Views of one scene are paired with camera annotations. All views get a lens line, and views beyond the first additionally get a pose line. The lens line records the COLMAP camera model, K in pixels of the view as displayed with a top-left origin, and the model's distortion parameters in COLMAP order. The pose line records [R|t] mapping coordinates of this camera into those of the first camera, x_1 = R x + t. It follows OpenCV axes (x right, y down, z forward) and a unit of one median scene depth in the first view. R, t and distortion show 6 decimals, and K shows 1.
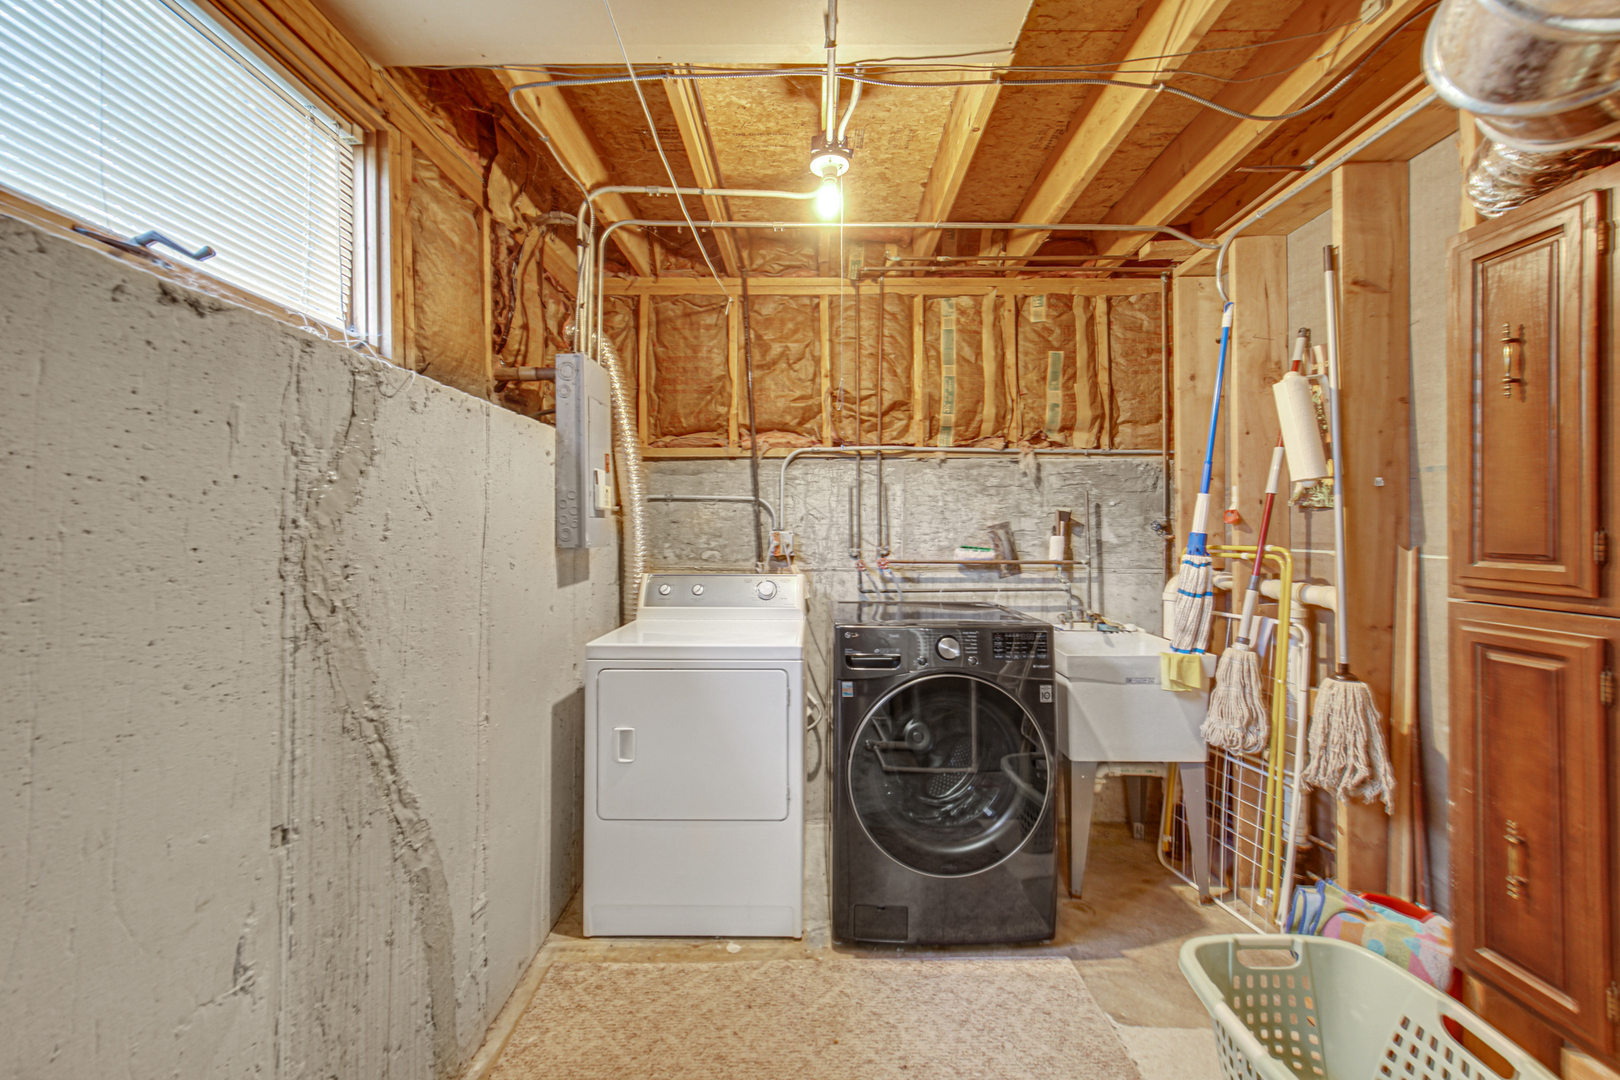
lens RADIAL K [[649.4, 0, 813.1], [0, 649.4, 528.2], [0, 0, 1]] dist [-0.010319, 0.000492]
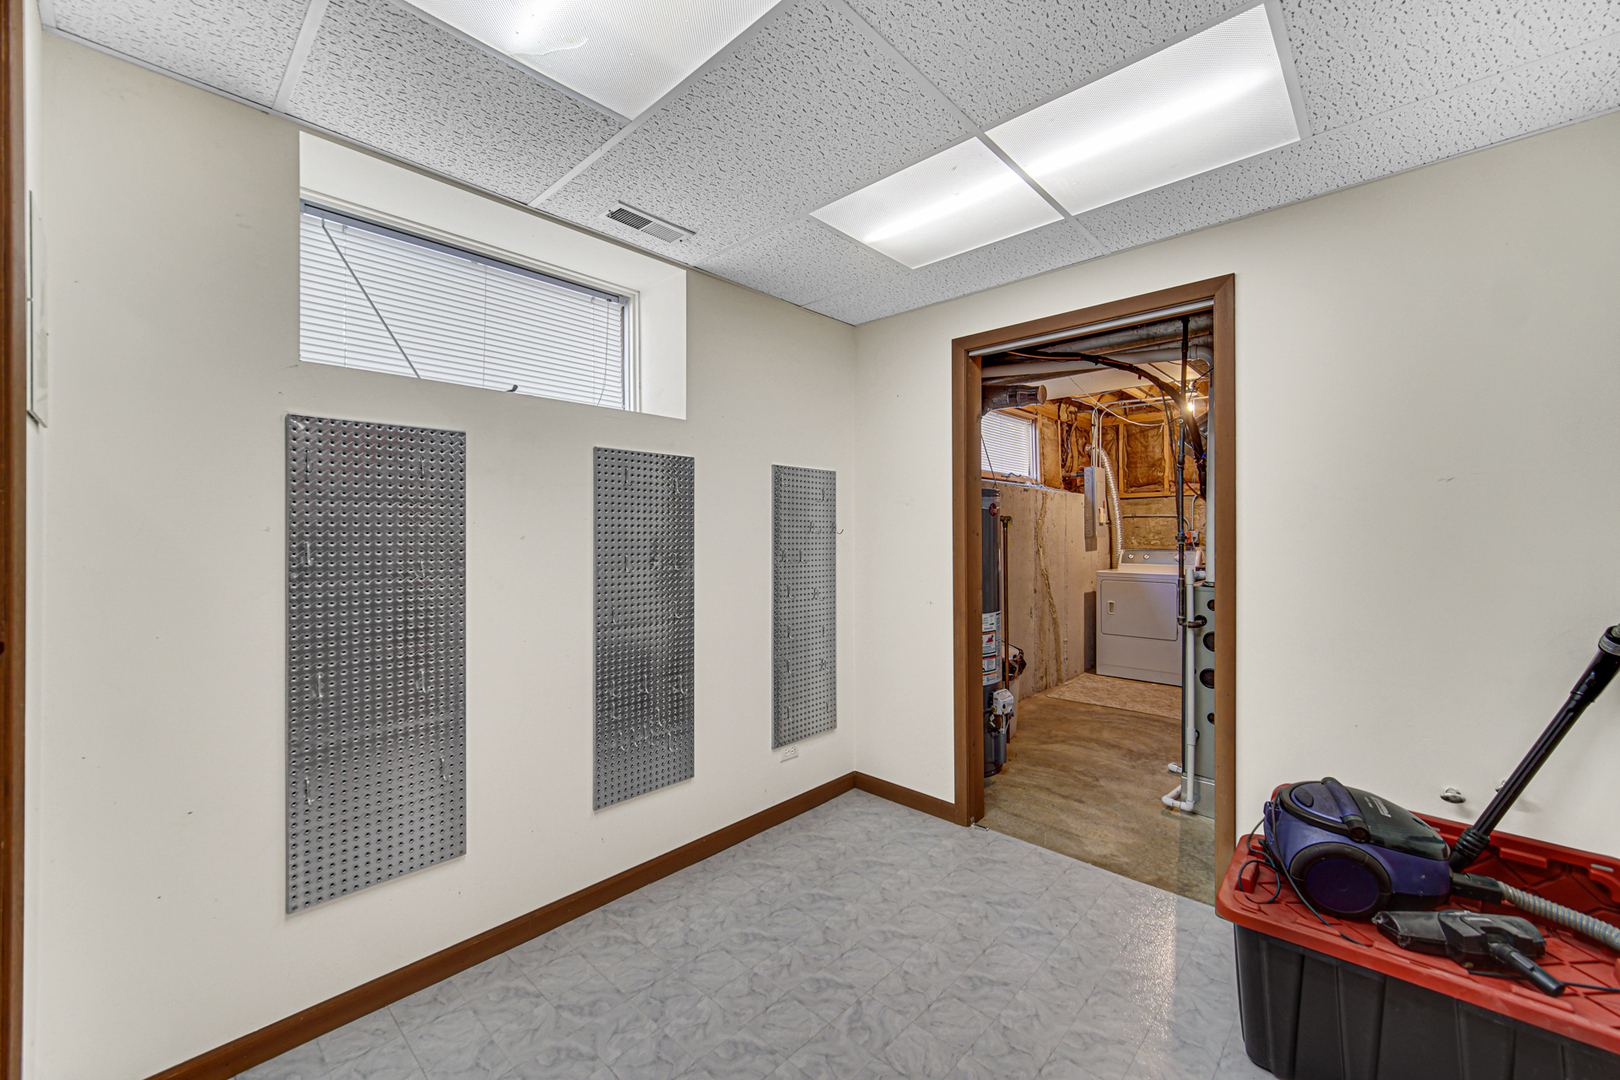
lens RADIAL K [[649.4, 0, 814.2], [0, 649.4, 527.7], [0, 0, 1]] dist [-0.010319, 0.000492]
pose [[0.742465, -0.008091, -0.669836, 0.480333], [0.005156, 0.999966, -0.006363, 0.001071], [0.669865, 0.001270, 0.742482, -1.465809]]
